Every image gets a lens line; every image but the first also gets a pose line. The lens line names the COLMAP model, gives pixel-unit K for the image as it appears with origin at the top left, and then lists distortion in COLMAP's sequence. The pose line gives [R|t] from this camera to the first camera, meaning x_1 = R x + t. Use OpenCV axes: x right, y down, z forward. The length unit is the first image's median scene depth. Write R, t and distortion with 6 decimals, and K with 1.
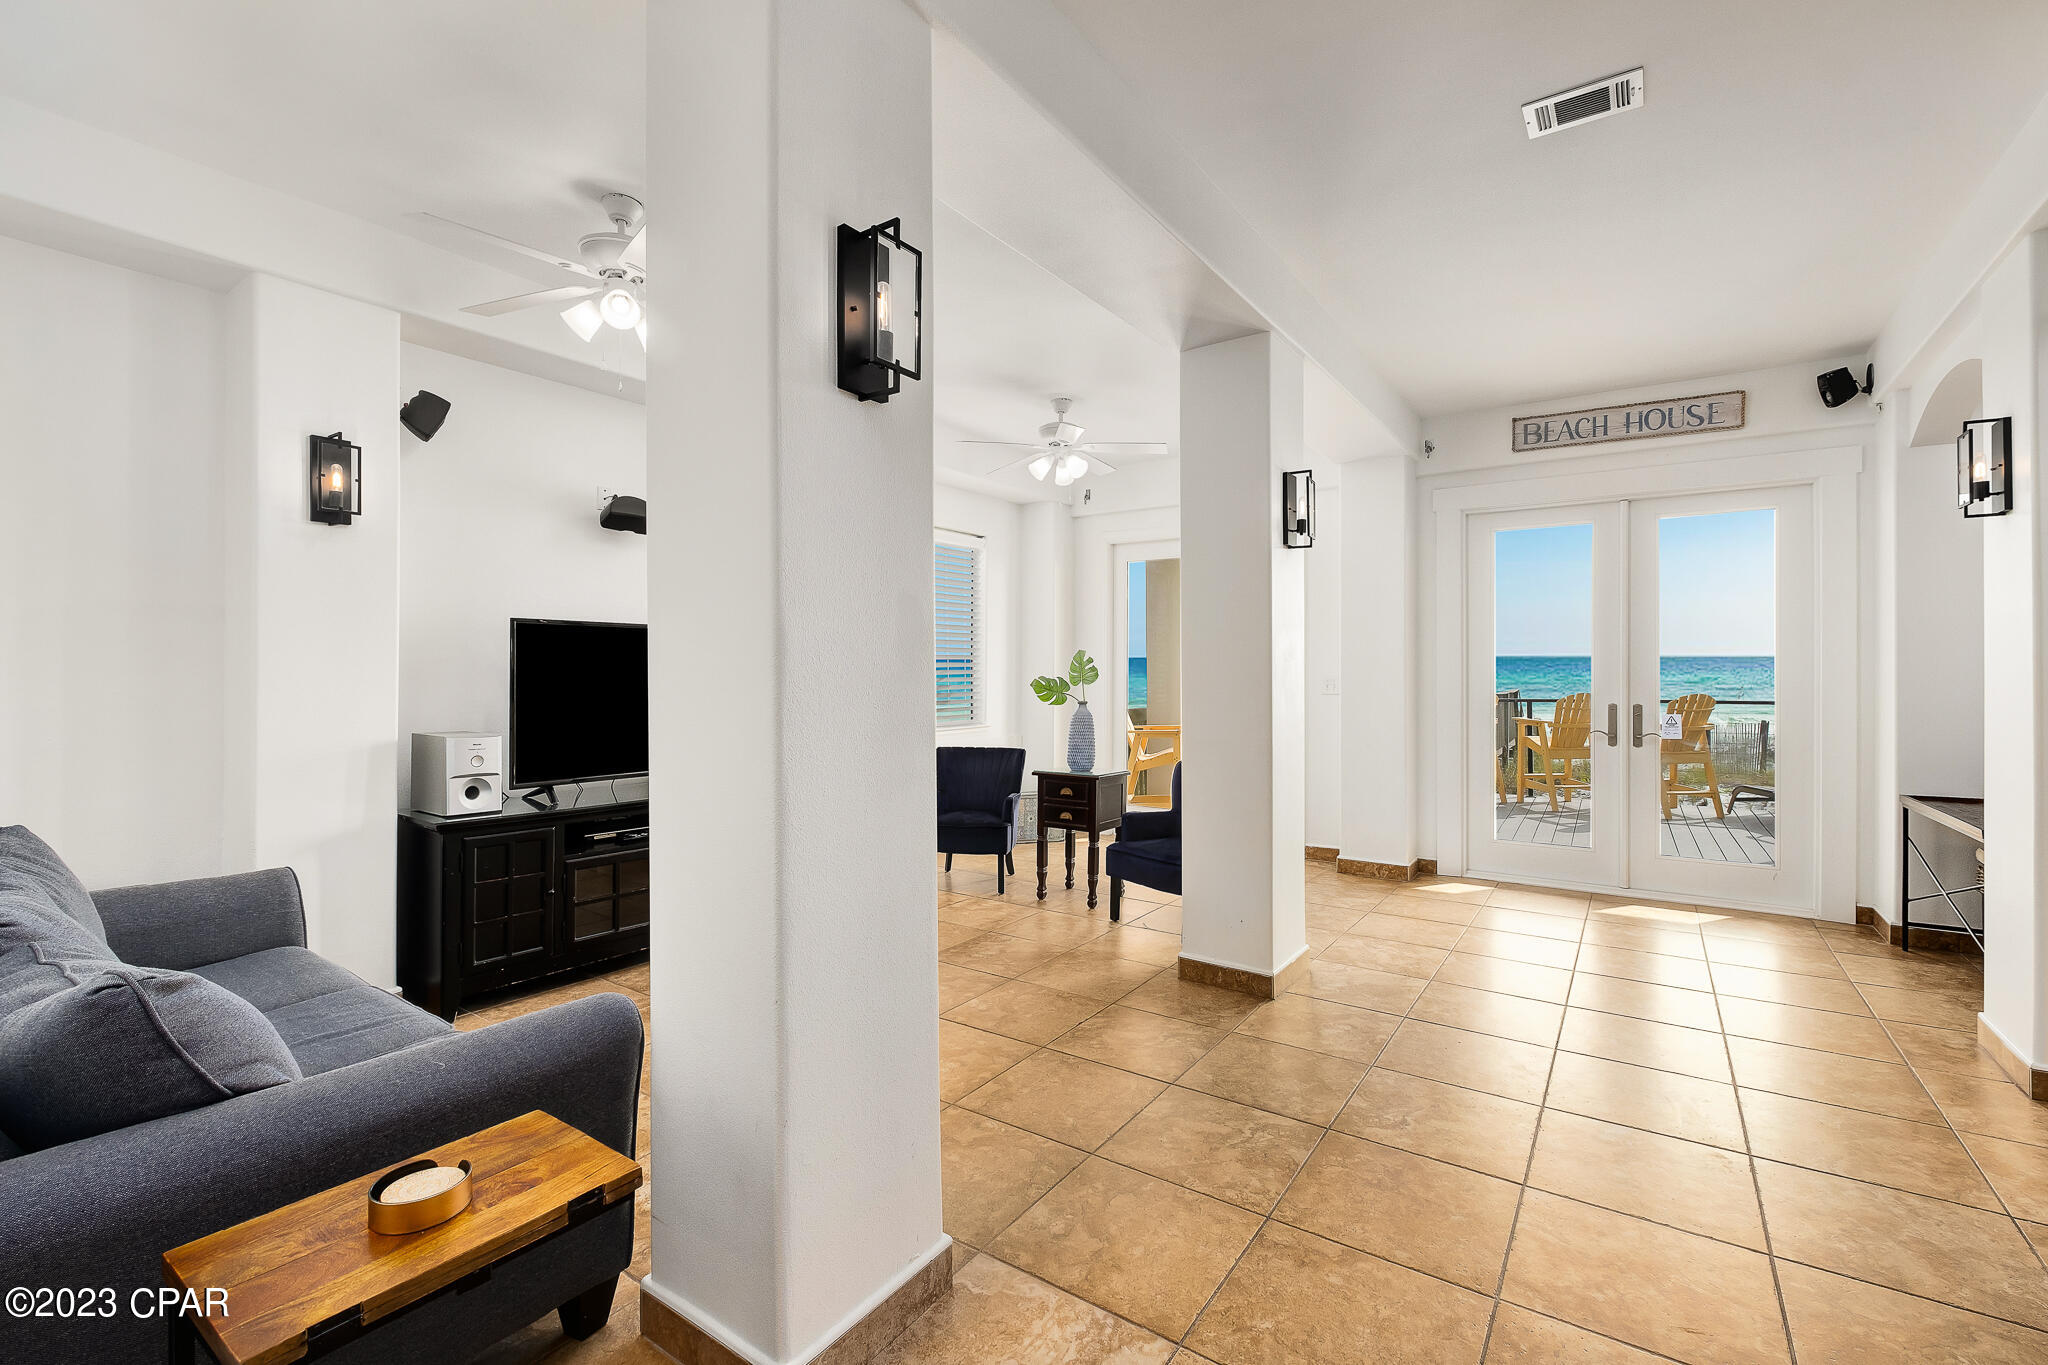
lens RADIAL K [[905.2, 0, 1061.8], [0, 905.2, 665.0], [0, 0, 1]] dist [0.001145, -0.001297]
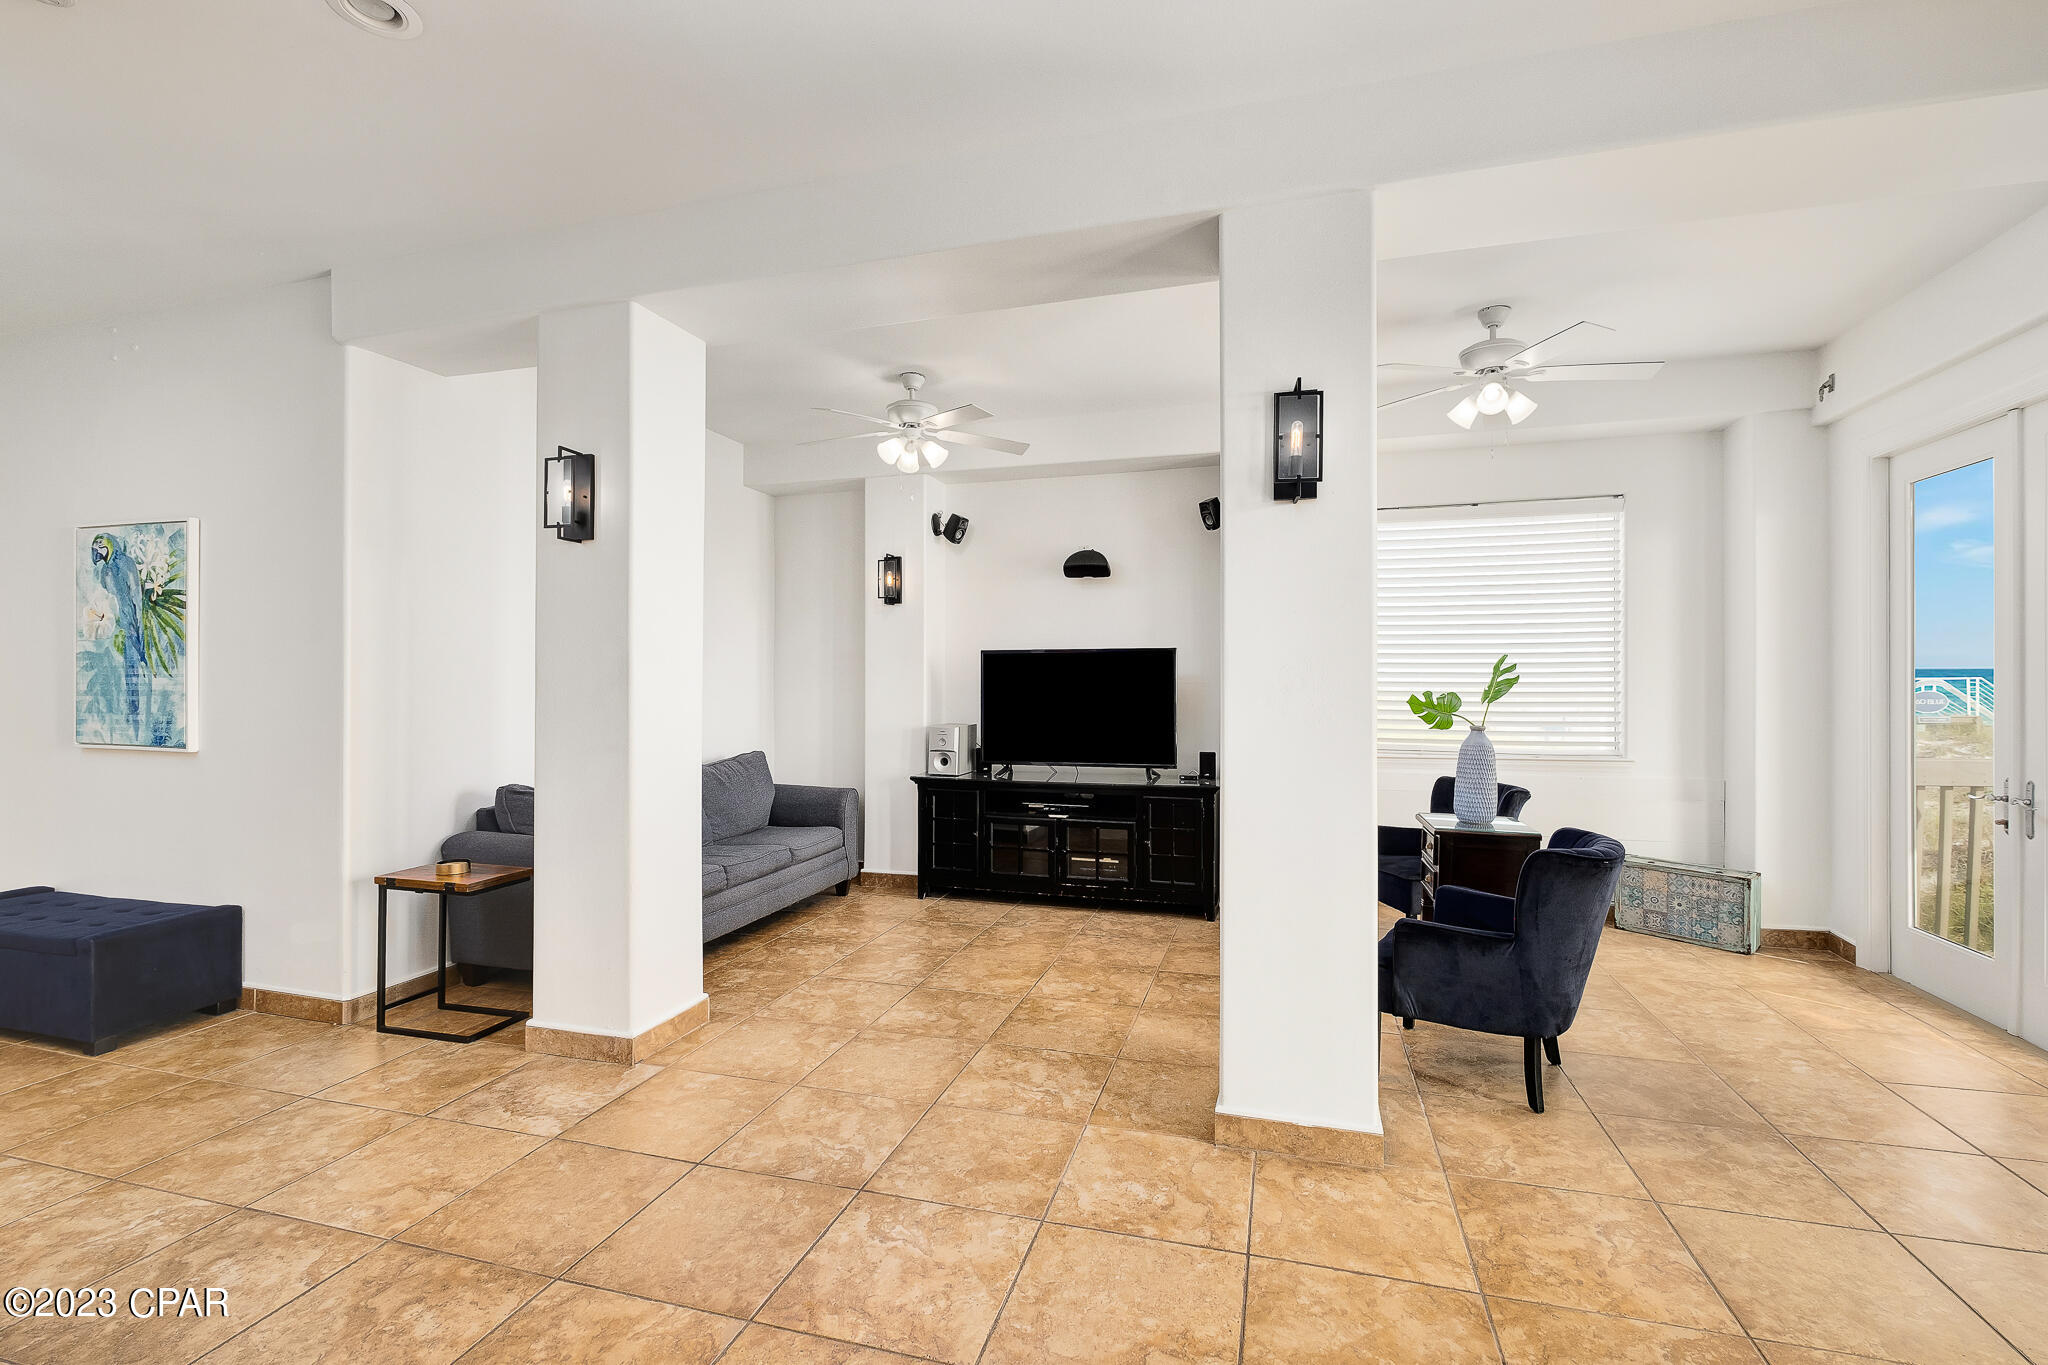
lens RADIAL K [[905.2, 0, 1021.0], [0, 905.2, 686.3], [0, 0, 1]] dist [0.001145, -0.001297]
pose [[0.282891, 0.002960, -0.959148, 0.873661], [0.012084, 0.999905, 0.006650, -0.001382], [0.959076, -0.013471, 0.282828, 0.647532]]
